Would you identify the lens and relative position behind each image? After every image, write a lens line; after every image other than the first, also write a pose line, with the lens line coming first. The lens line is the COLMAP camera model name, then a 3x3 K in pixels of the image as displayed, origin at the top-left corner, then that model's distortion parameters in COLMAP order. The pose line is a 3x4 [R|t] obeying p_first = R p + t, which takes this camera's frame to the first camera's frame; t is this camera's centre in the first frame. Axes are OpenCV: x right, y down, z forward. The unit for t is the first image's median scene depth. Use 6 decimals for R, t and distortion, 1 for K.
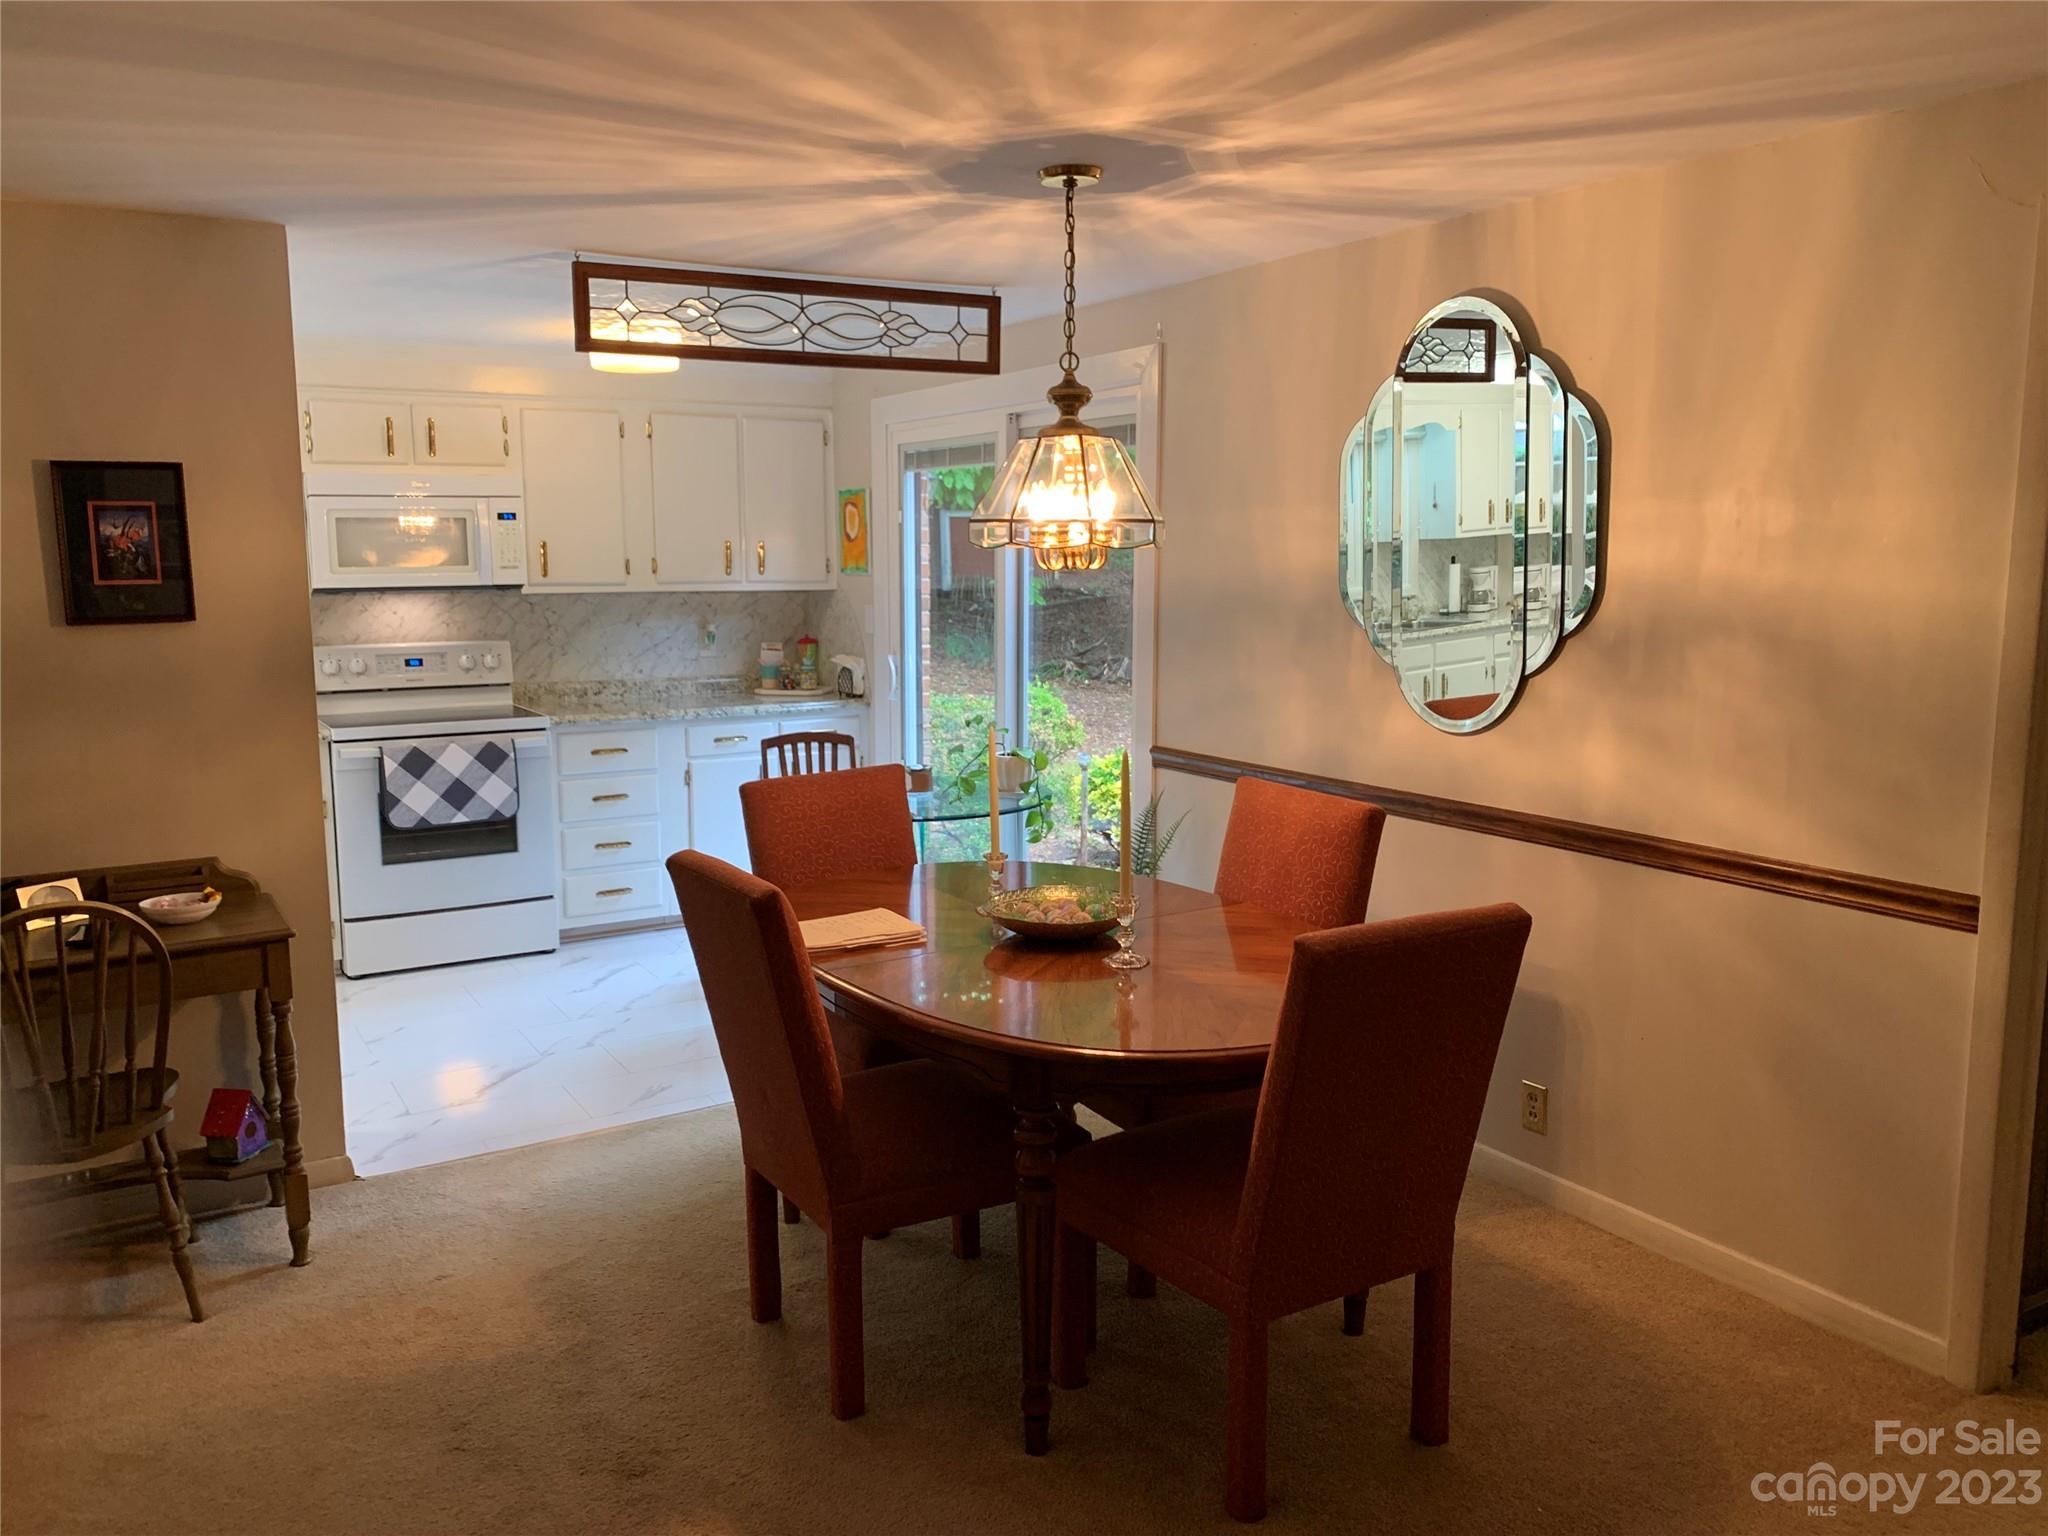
lens RADIAL K [[1567.8, 0, 1022.2], [0, 1567.8, 763.3], [0, 0, 1]] dist [0.060932, -0.090496]
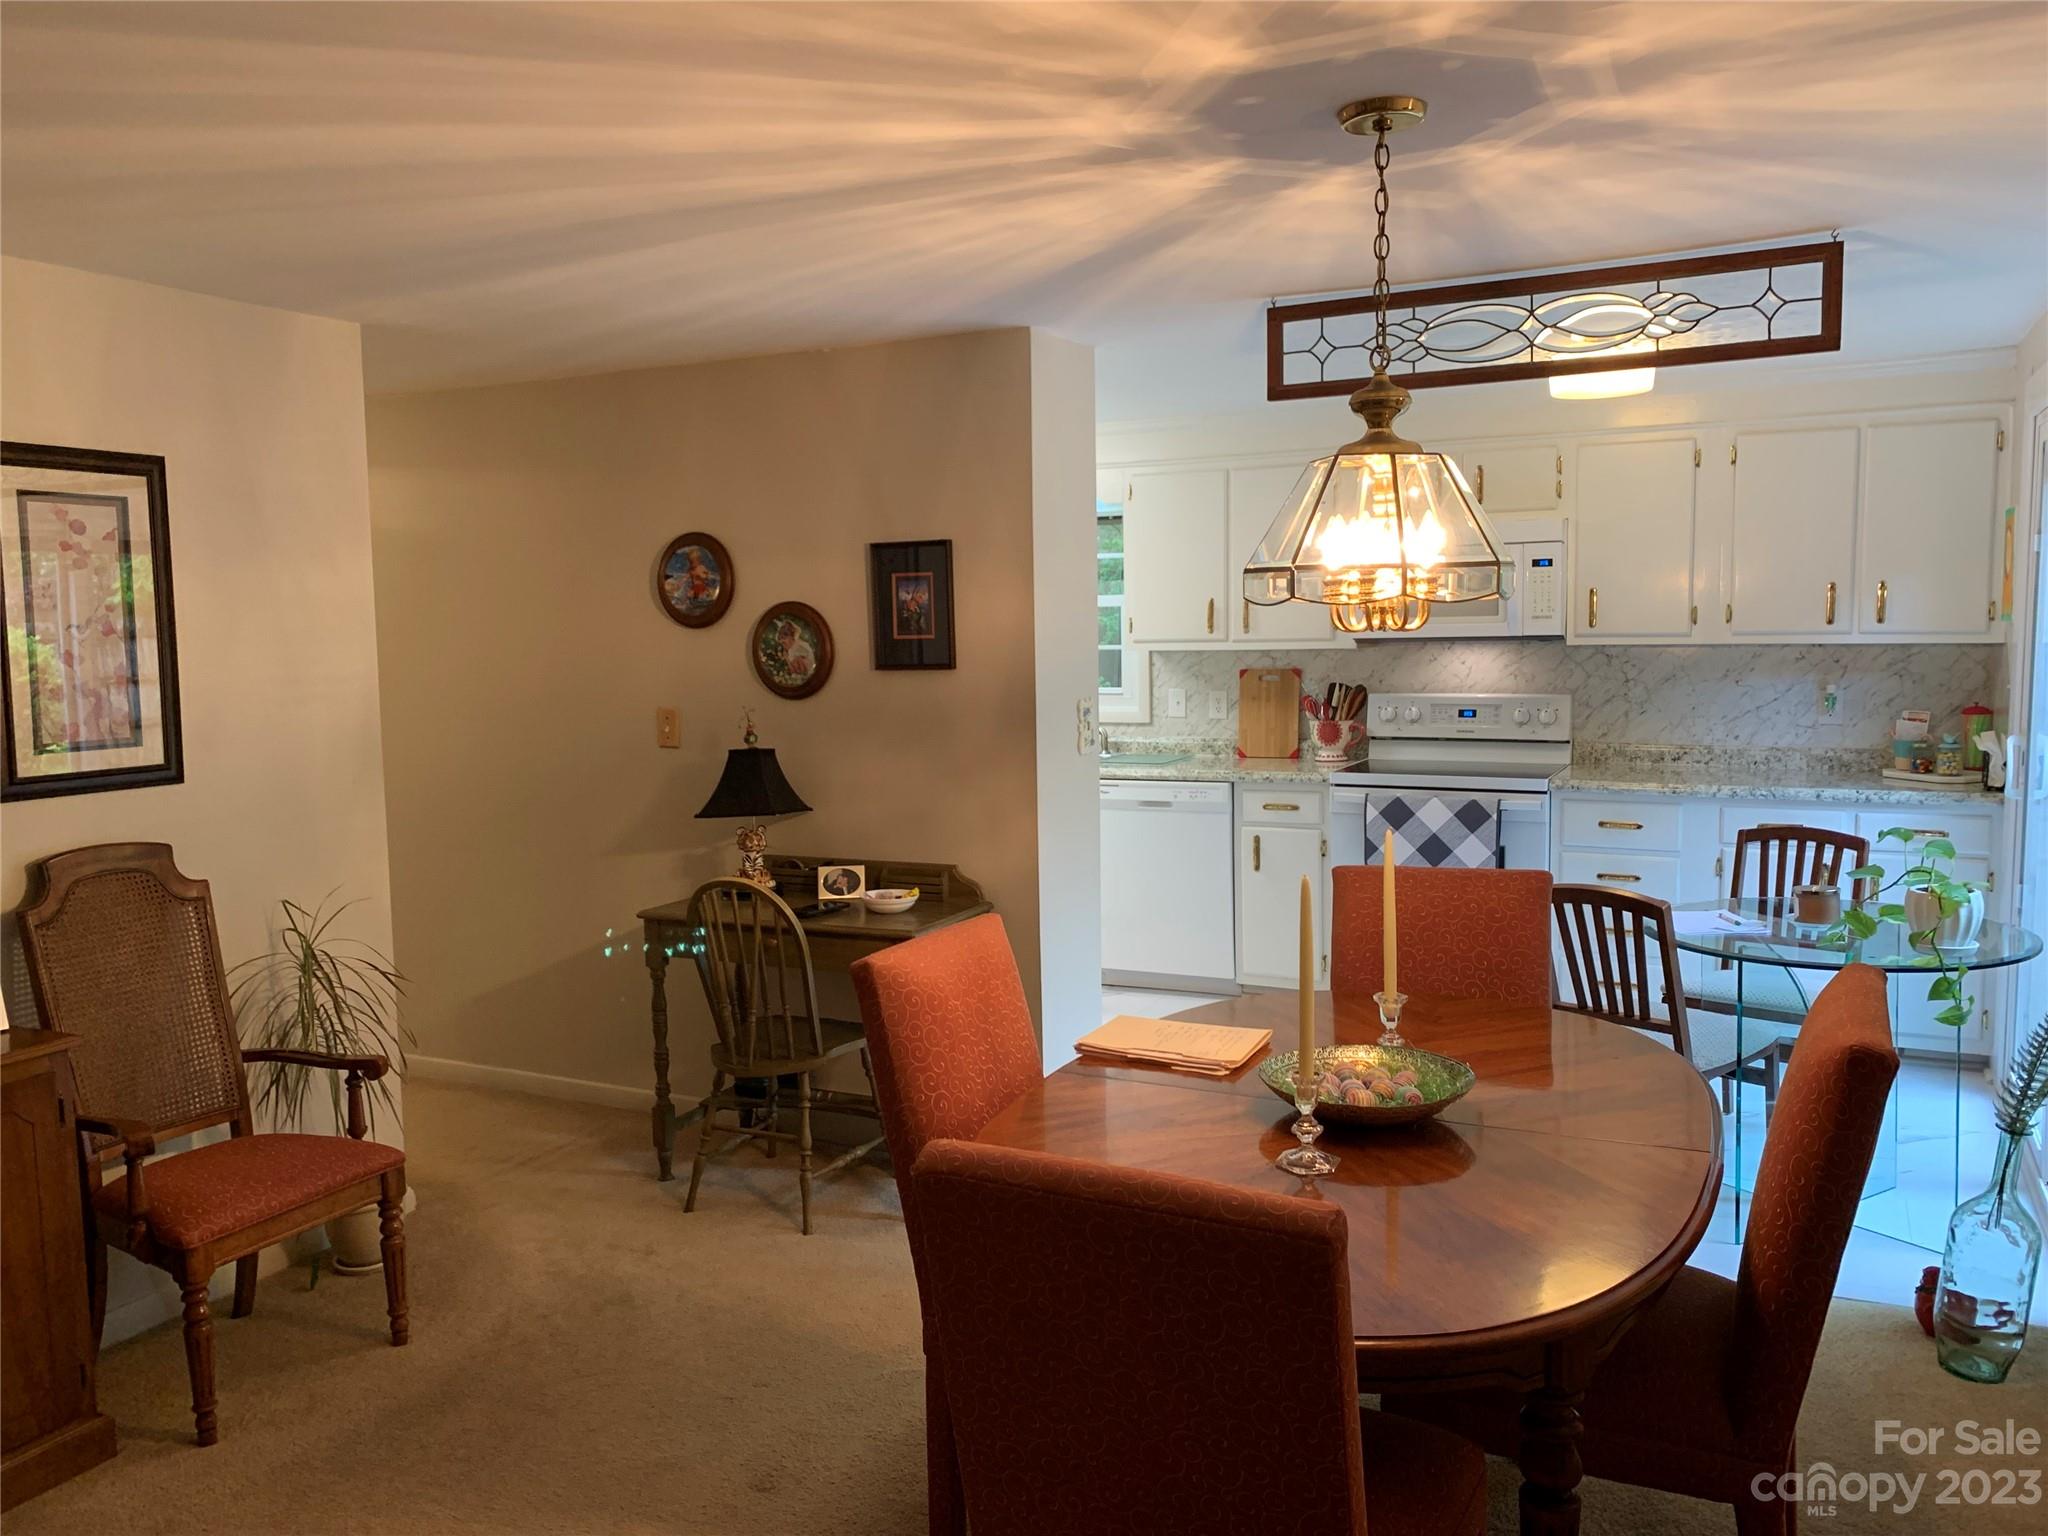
lens RADIAL K [[1567.8, 0, 979.5], [0, 1567.8, 756.4], [0, 0, 1]] dist [0.060932, -0.090496]
pose [[0.527059, 0.073767, -0.846621, 0.321891], [-0.099053, 0.994768, 0.025010, -0.035295], [0.844037, 0.070678, 0.531608, 0.246218]]
